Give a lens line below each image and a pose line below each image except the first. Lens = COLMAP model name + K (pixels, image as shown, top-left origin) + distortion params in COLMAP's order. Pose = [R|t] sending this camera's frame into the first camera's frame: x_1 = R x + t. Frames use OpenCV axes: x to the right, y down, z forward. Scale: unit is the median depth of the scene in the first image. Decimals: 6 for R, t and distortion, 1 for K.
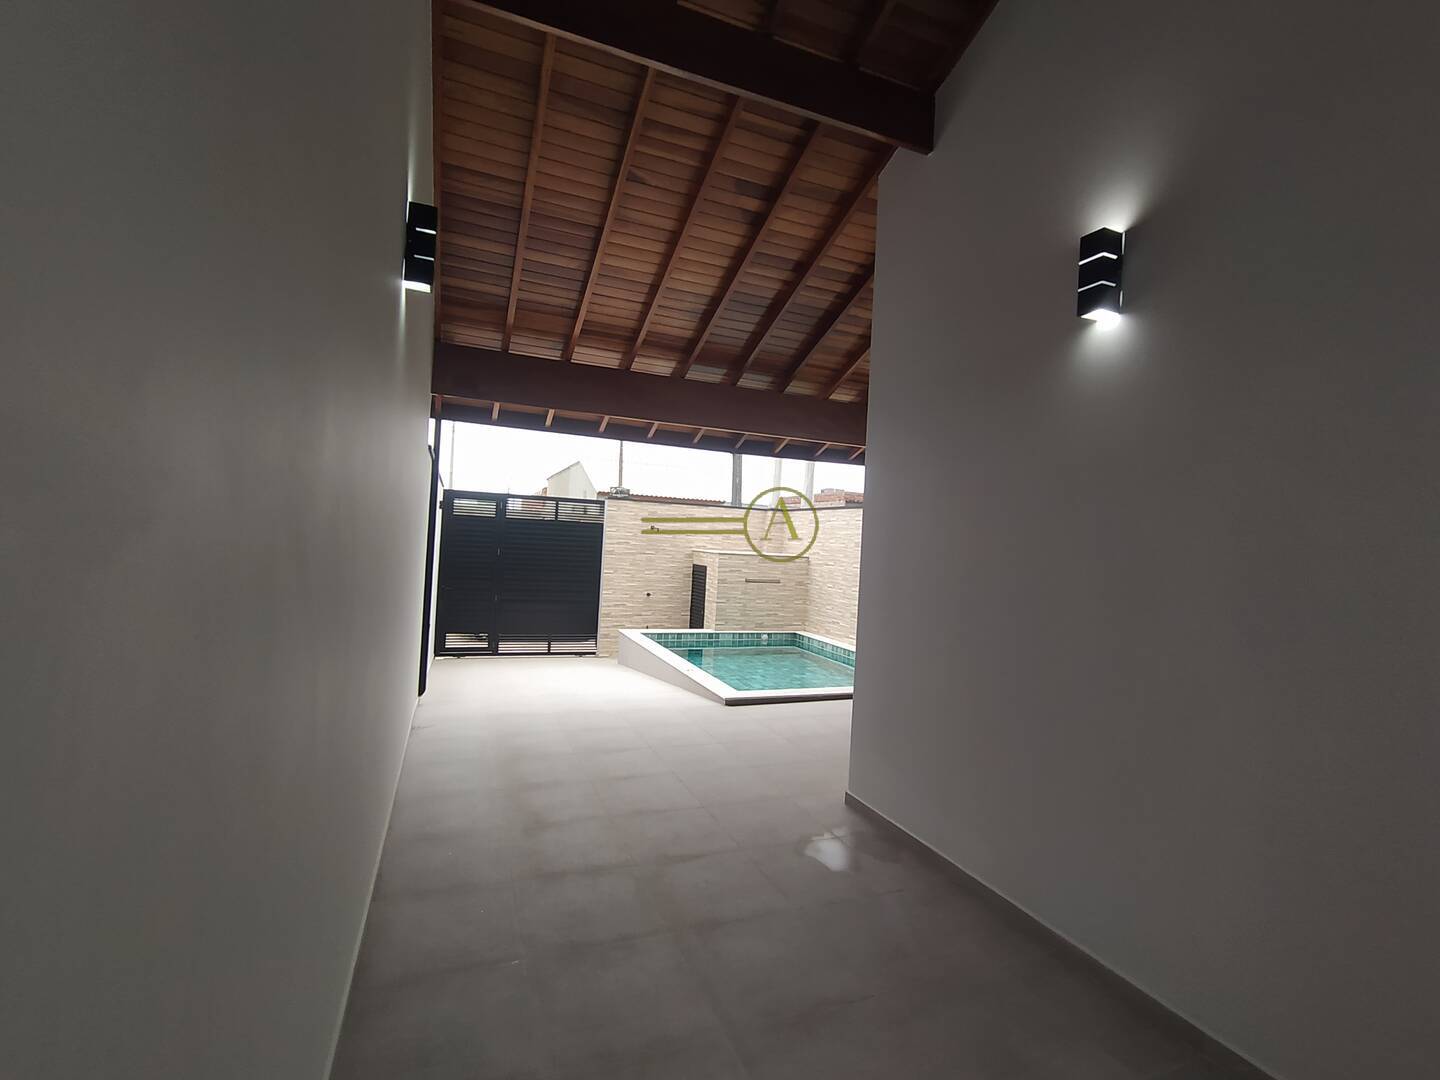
lens RADIAL K [[654.3, 0, 721.6], [0, 654.3, 524.8], [0, 0, 1]] dist [-0.010977, 0.008590]
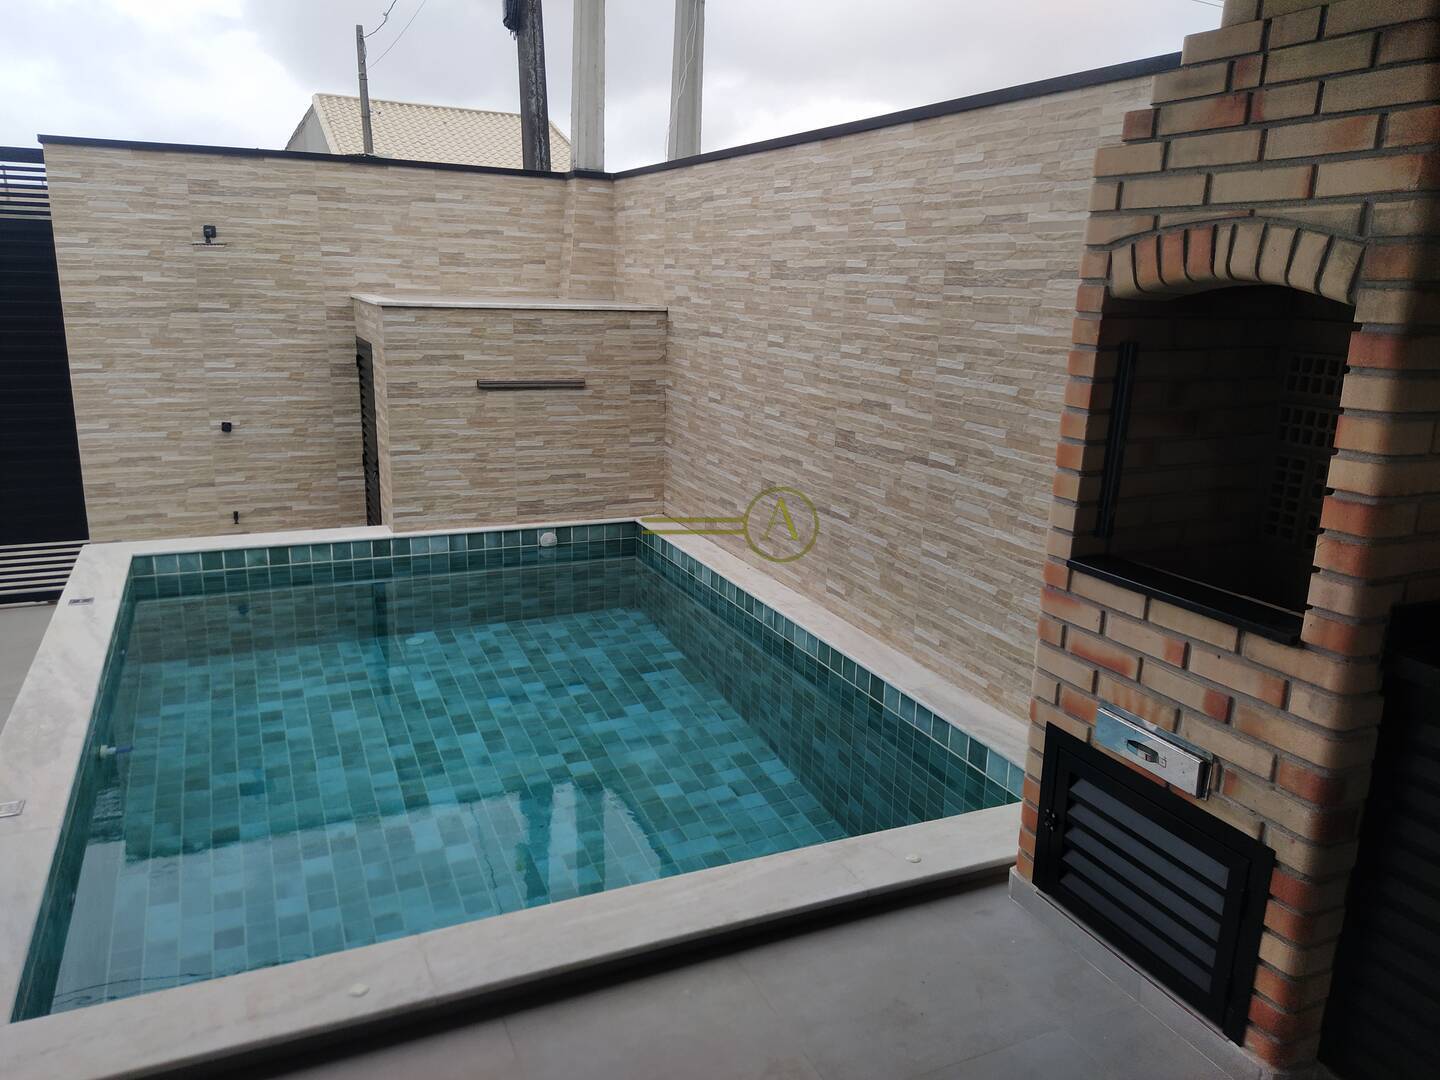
lens RADIAL K [[1062.5, 0, 717.9], [0, 1062.5, 548.1], [0, 0, 1]] dist [0.108590, -0.146540]
pose [[0.998981, -0.033845, 0.029867, 0.142481], [0.024172, 0.959908, 0.279270, 0.012137], [-0.038122, -0.278264, 0.959748, 0.418707]]
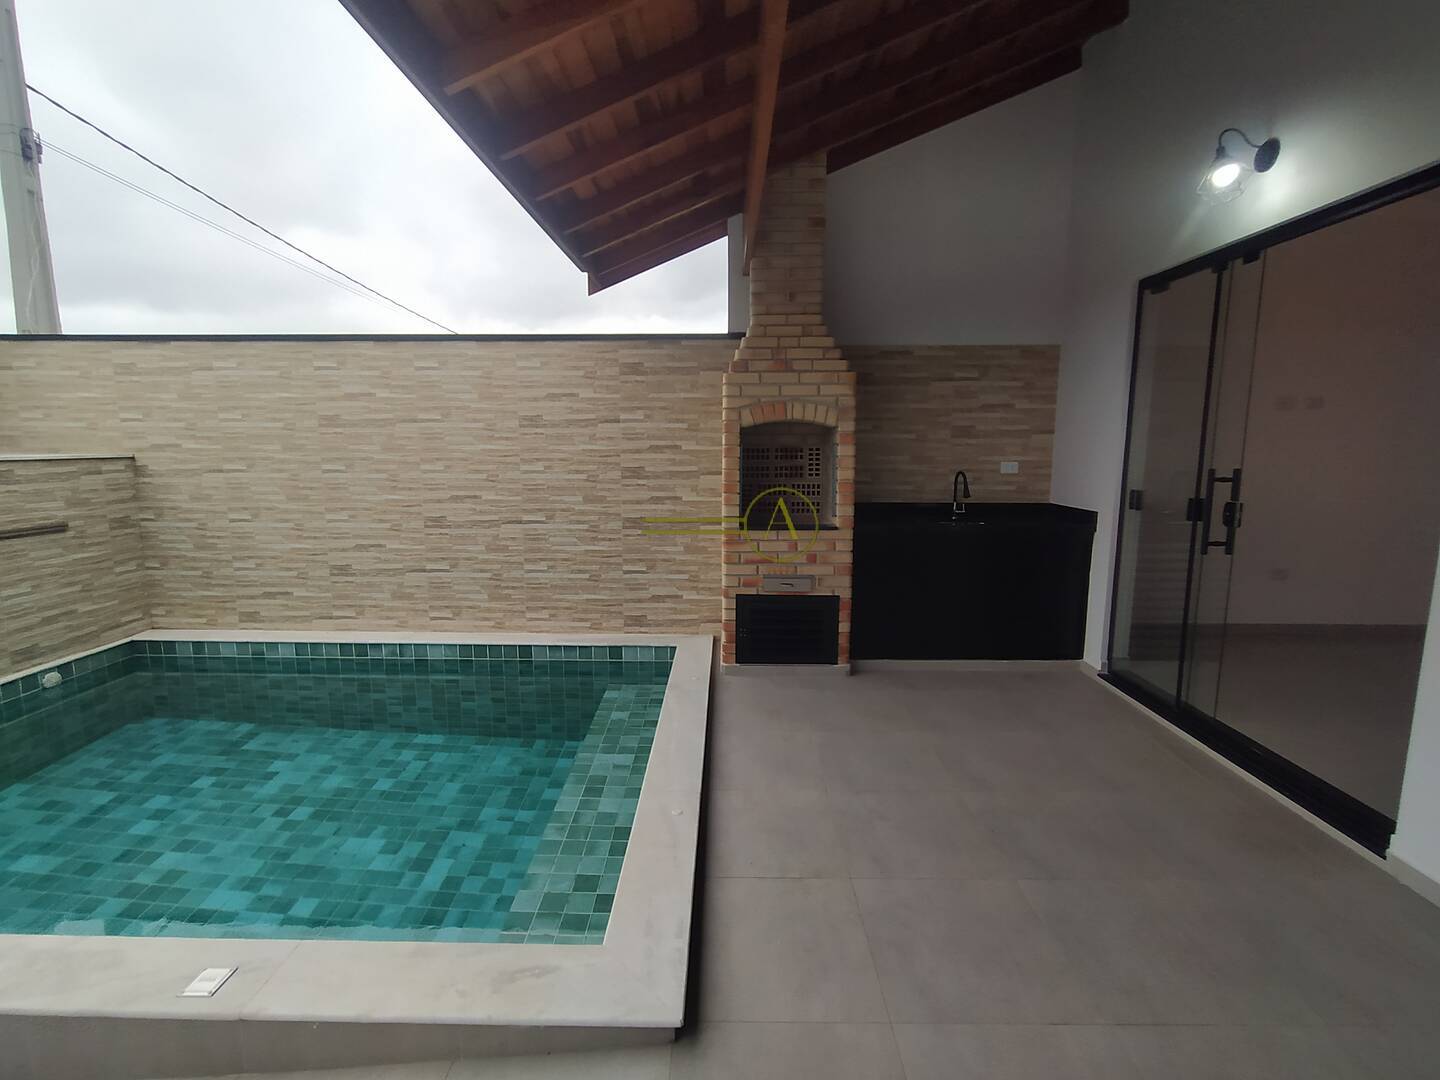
lens RADIAL K [[654.3, 0, 718.4], [0, 654.3, 530.8], [0, 0, 1]] dist [-0.010977, 0.008590]
pose [[0.393888, -0.178069, 0.901745, -0.105488], [-0.006375, 0.980502, 0.196405, 0.011869], [-0.919137, -0.083110, 0.385072, 0.507078]]
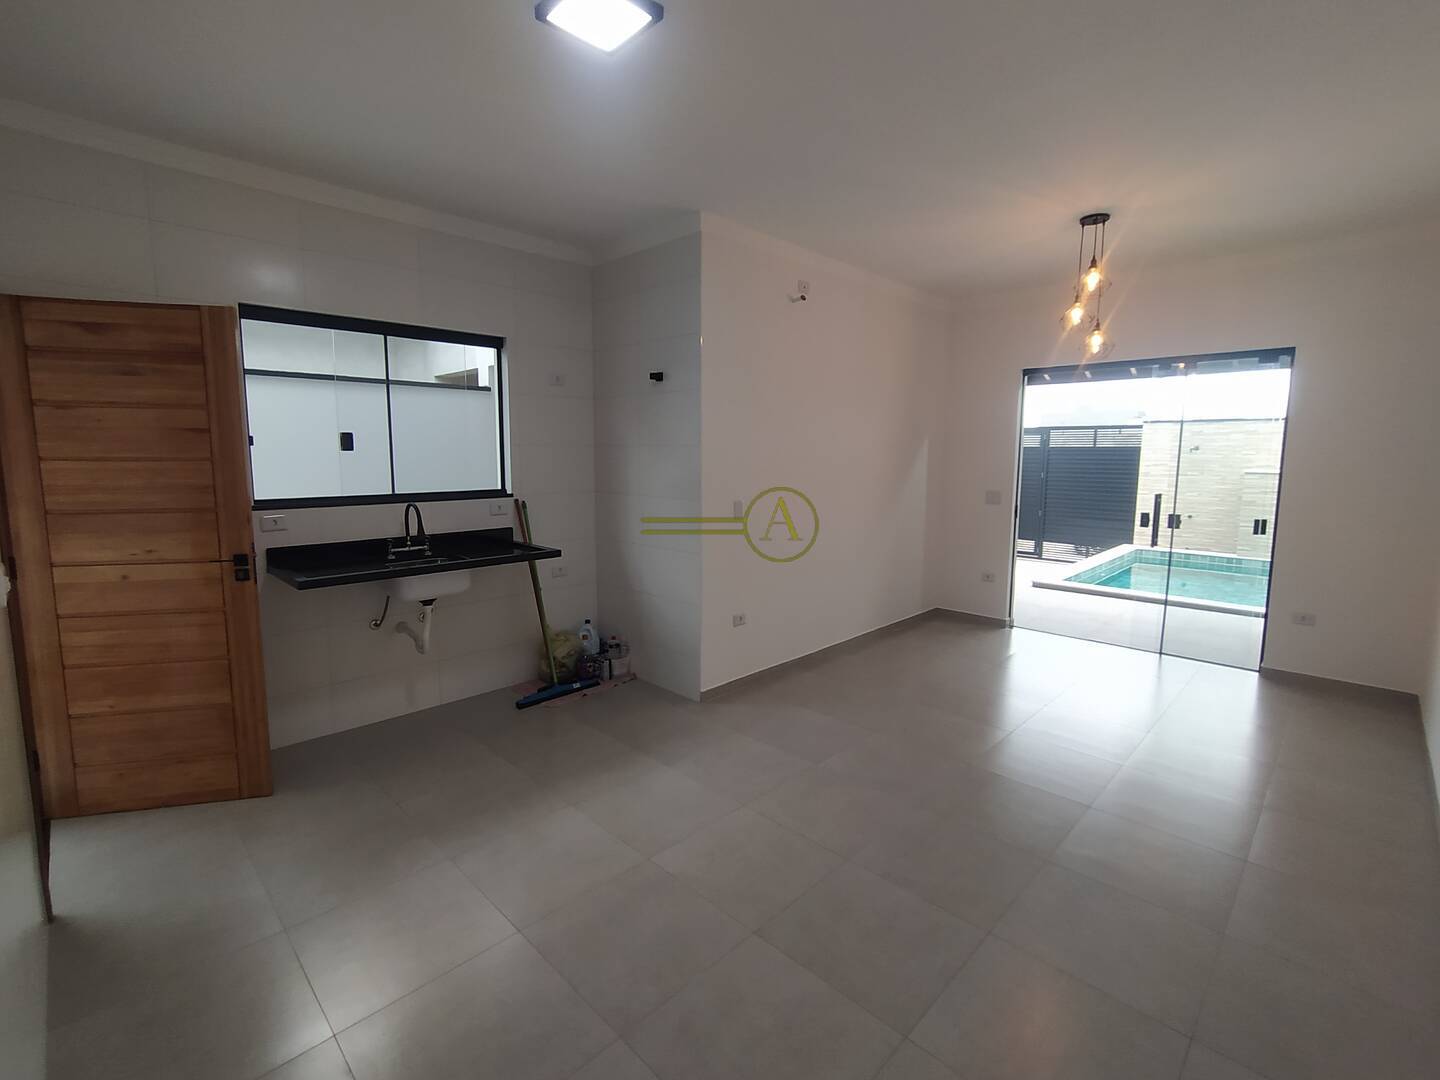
lens RADIAL K [[654.3, 0, 710.4], [0, 654.3, 533.8], [0, 0, 1]] dist [-0.010977, 0.008590]
pose [[0.385910, 0.064303, -0.920293, 0.538996], [0.044533, 0.995106, 0.088205, 0.013920], [0.921461, -0.075022, 0.381158, -0.048403]]
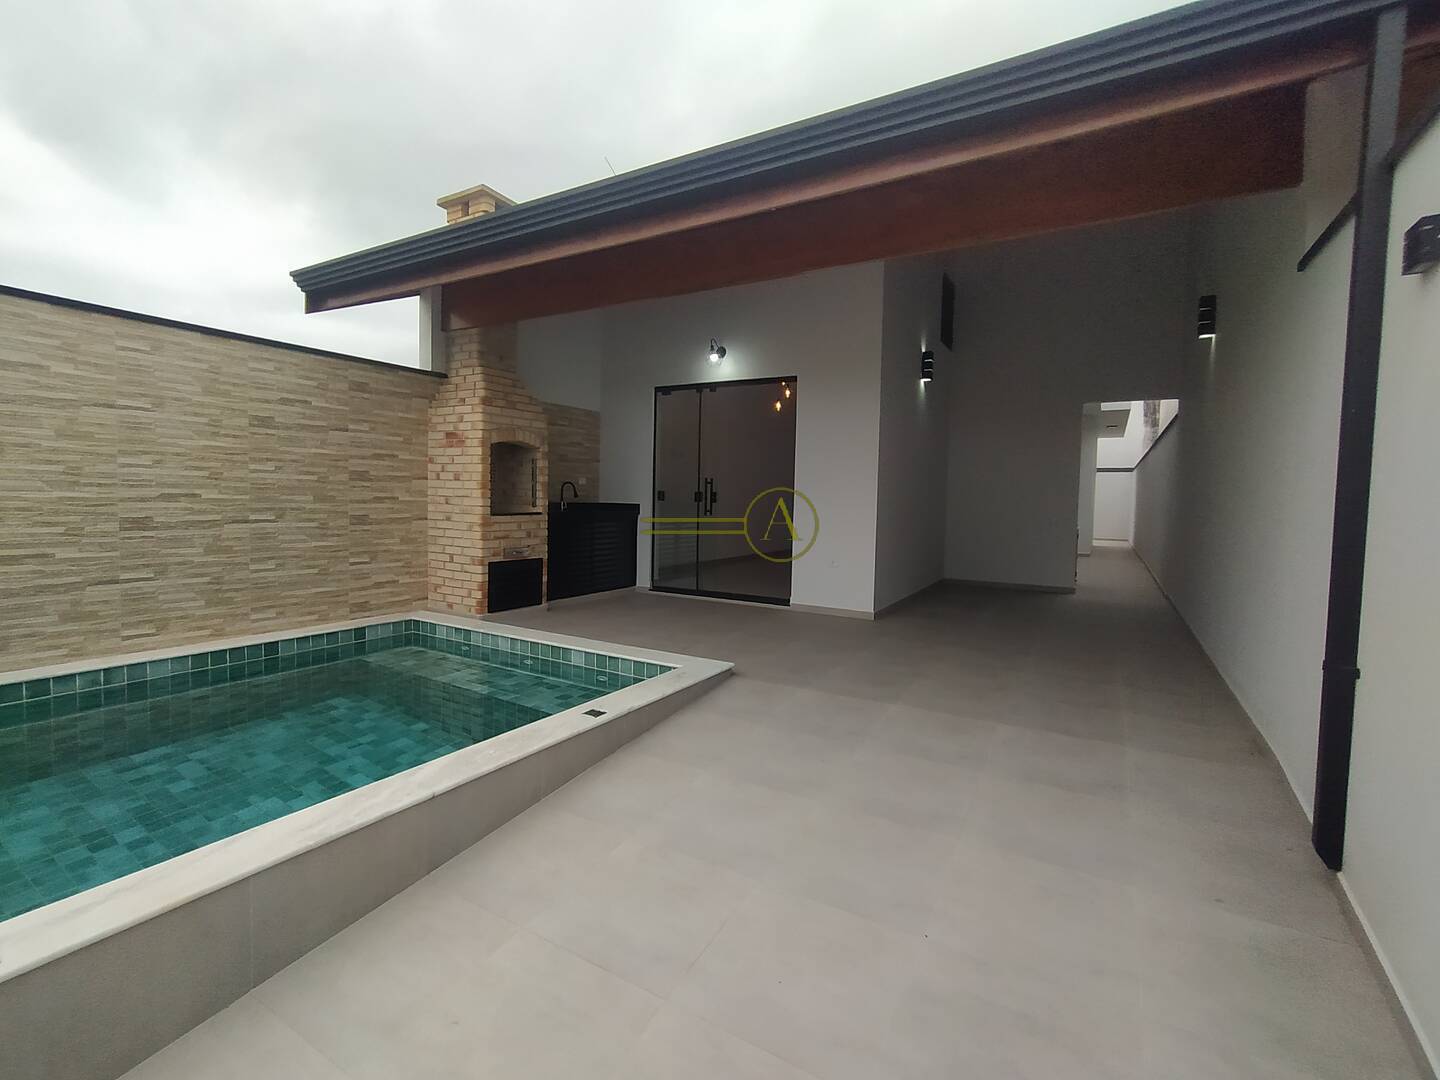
lens RADIAL K [[654.3, 0, 711.1], [0, 654.3, 527.8], [0, 0, 1]] dist [-0.010977, 0.008590]
pose [[-0.594760, -0.103548, 0.797206, -0.284659], [-0.076249, 0.994465, 0.072284, 0.041756], [-0.800279, -0.017795, -0.599364, 0.803018]]
